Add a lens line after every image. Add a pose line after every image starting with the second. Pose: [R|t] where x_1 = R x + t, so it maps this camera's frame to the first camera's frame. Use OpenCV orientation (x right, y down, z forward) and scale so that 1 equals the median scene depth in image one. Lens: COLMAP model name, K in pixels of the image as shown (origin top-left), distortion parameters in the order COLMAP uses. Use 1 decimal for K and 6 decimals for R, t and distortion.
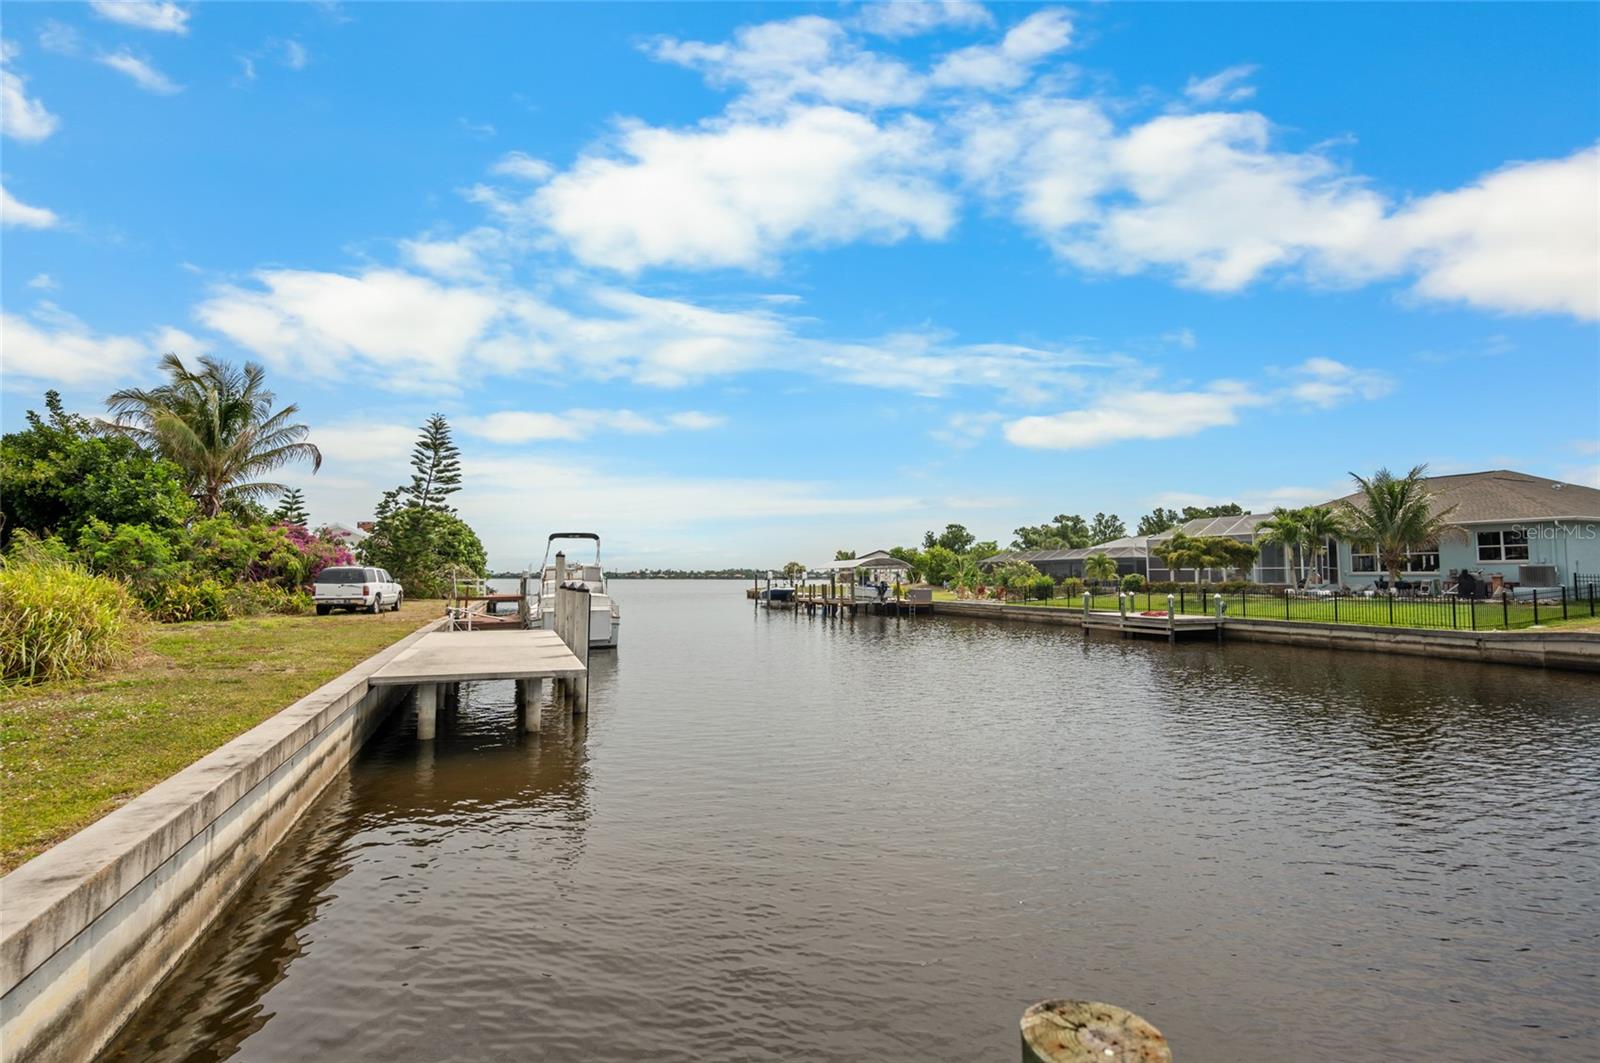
lens RADIAL K [[711.8, 0, 797.7], [0, 711.8, 519.7], [0, 0, 1]] dist [0.000106, -0.000058]
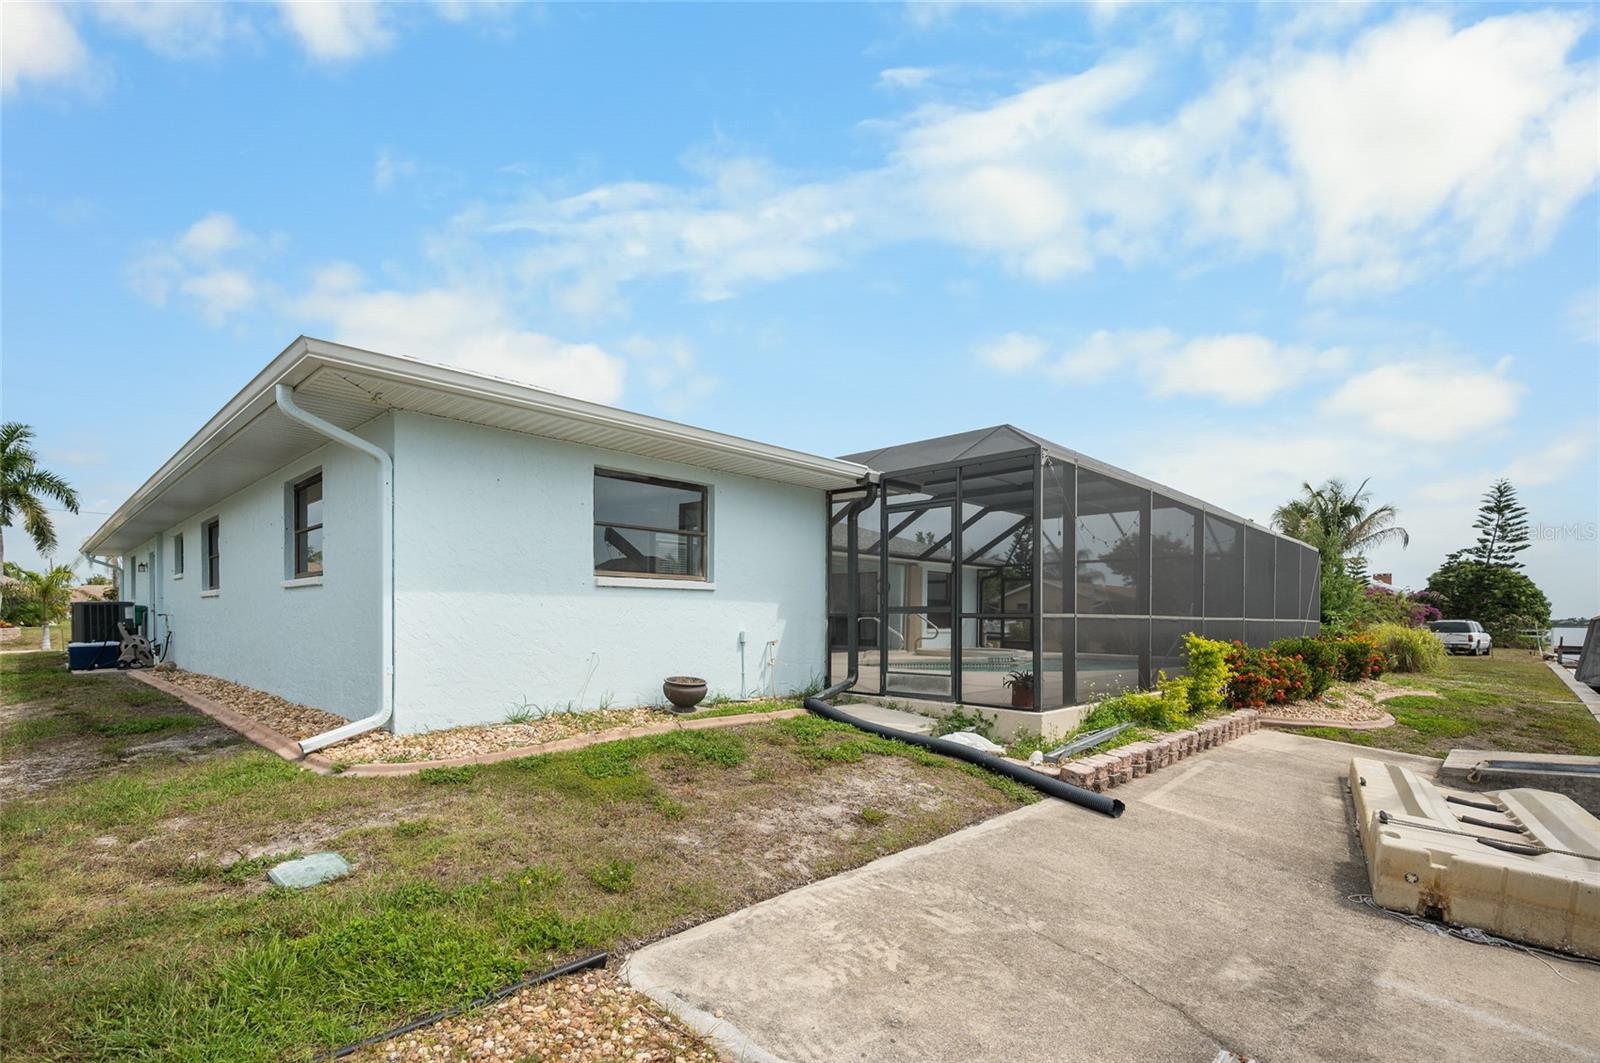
lens RADIAL K [[757.5, 0, 797.1], [0, 757.5, 630.9], [0, 0, 1]] dist [0.002172, 0.000406]
pose [[0.416954, 0.014725, -0.908808, 0.106648], [0.067520, 0.996604, 0.047125, -0.043813], [0.906416, -0.081012, 0.414544, -0.483349]]
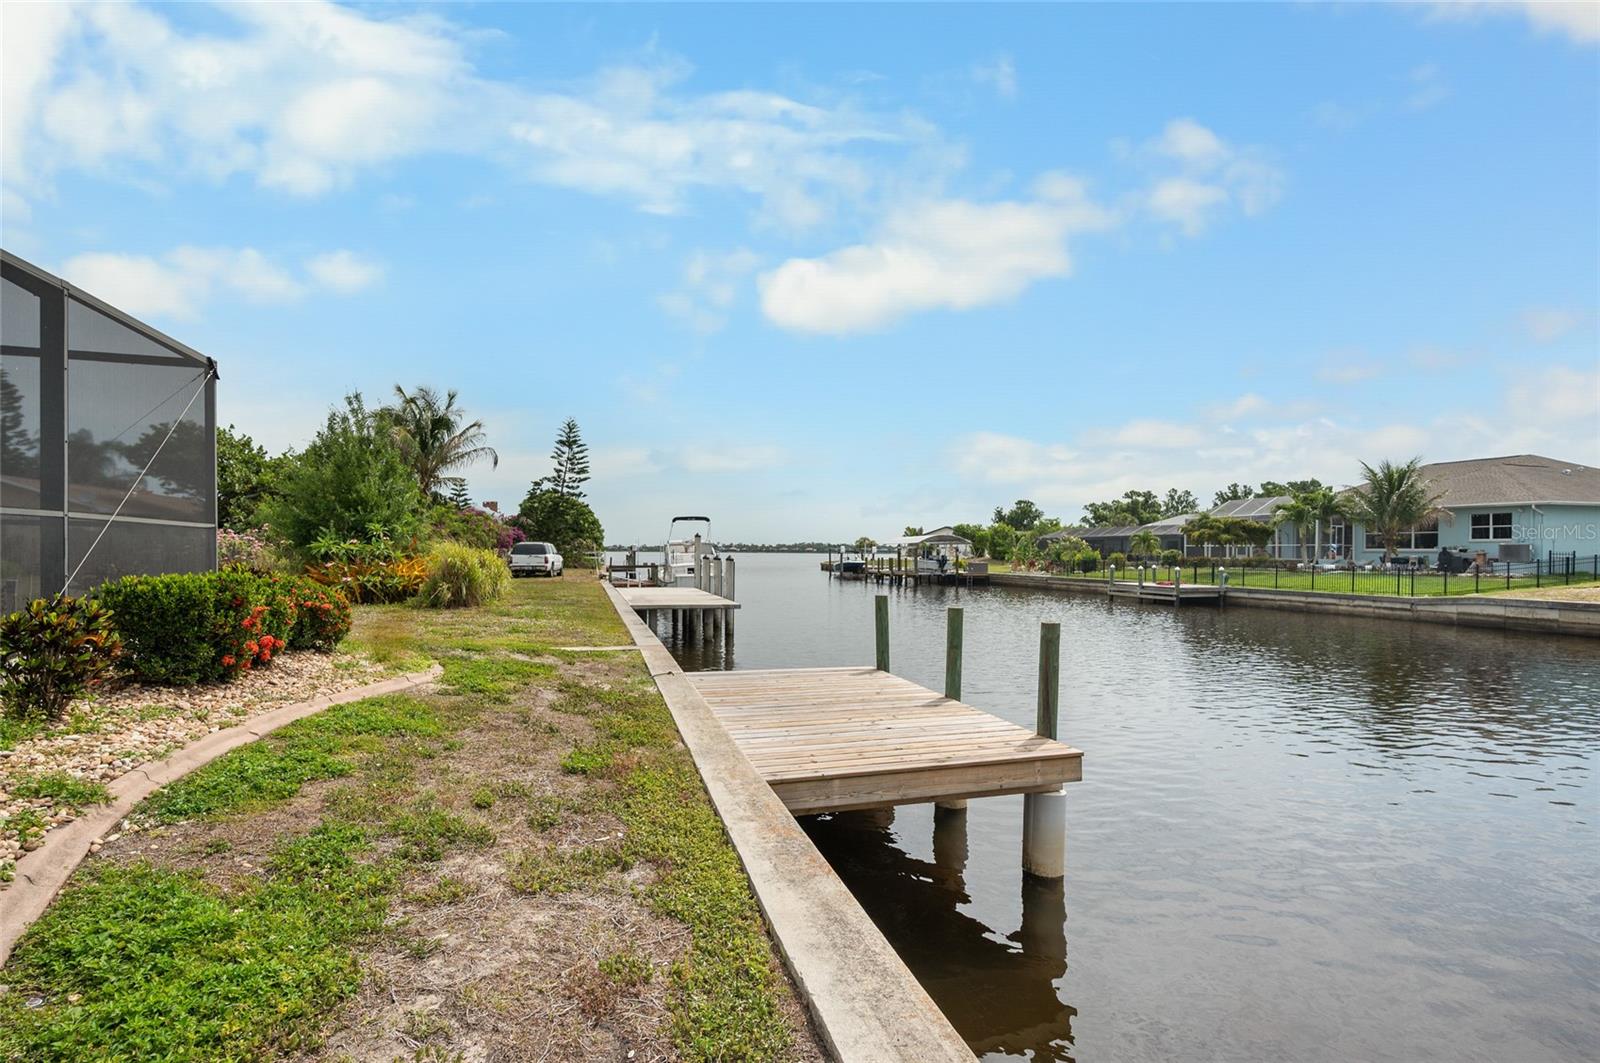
lens RADIAL K [[727.2, 0, 792.9], [0, 727.2, 549.6], [0, 0, 1]] dist [-0.001555, -0.000213]
pose [[0.994469, 0.003953, -0.104961, 0.004366], [0.004321, 0.996906, 0.078488, -0.017532], [0.104946, -0.078507, 0.991374, -0.211179]]
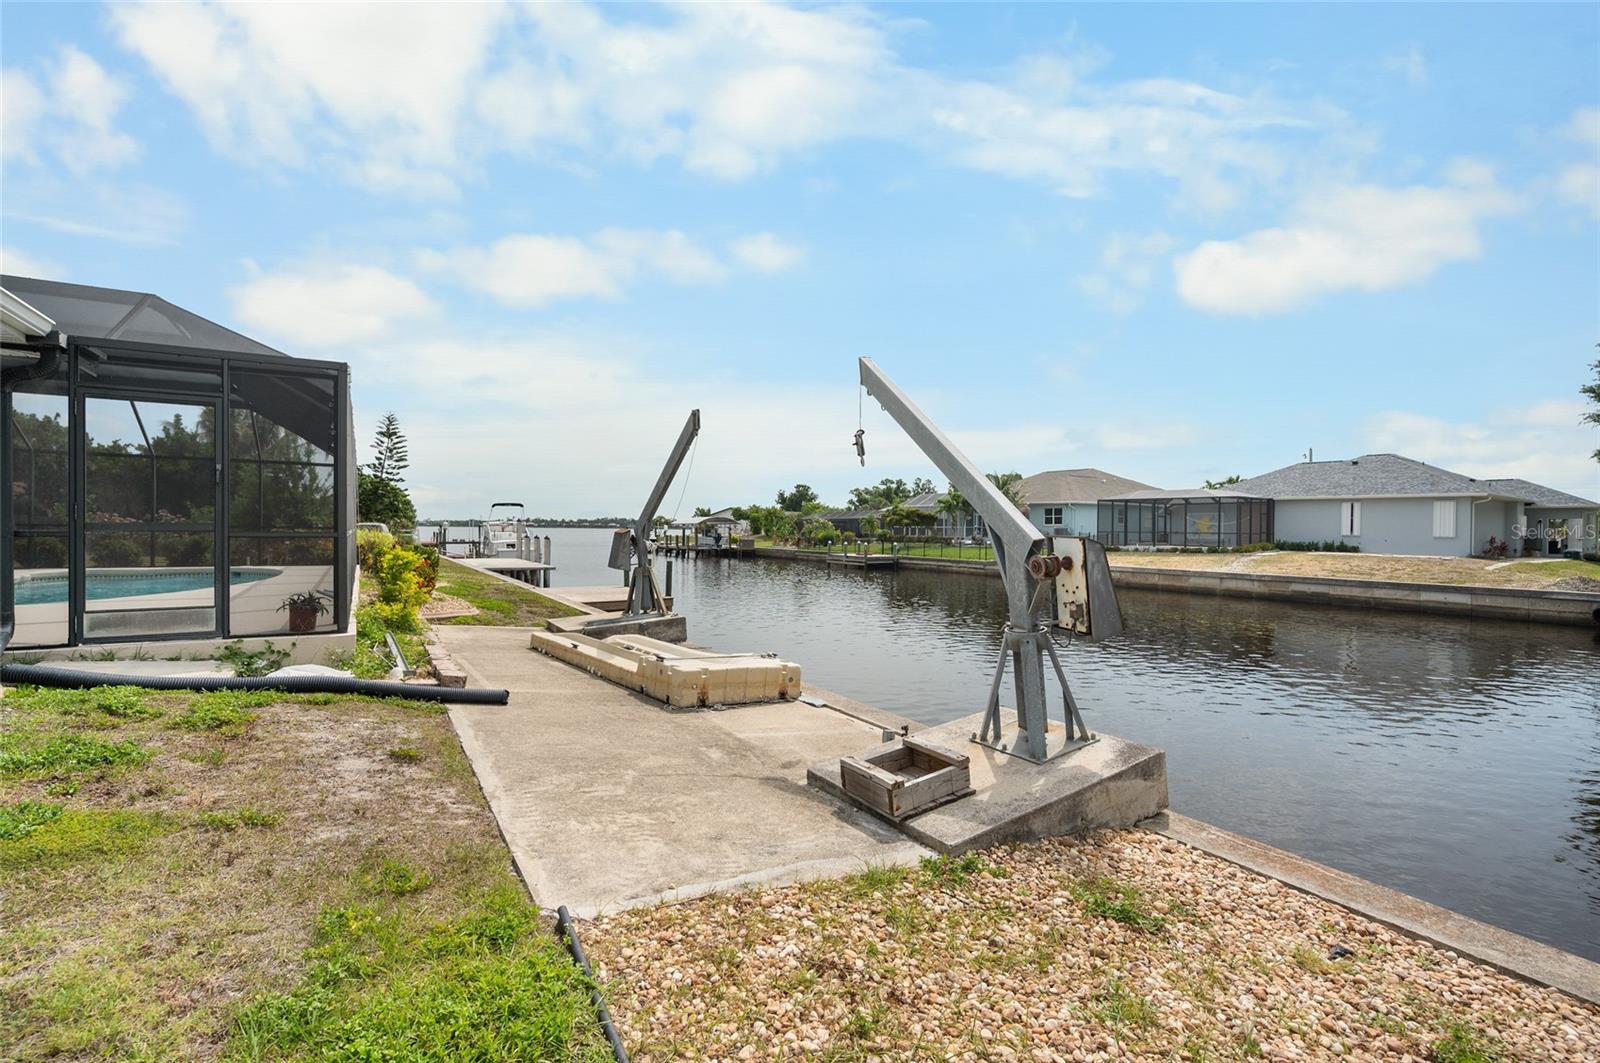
lens RADIAL K [[724.3, 0, 800.0], [0, 724.3, 531.5], [0, 0, 1]] dist [-0.000132, 0.000032]
pose [[0.985471, 0.007468, 0.169678, 0.043888], [-0.022182, 0.996135, 0.084992, -0.052481], [-0.168387, -0.087521, 0.981828, -0.539920]]
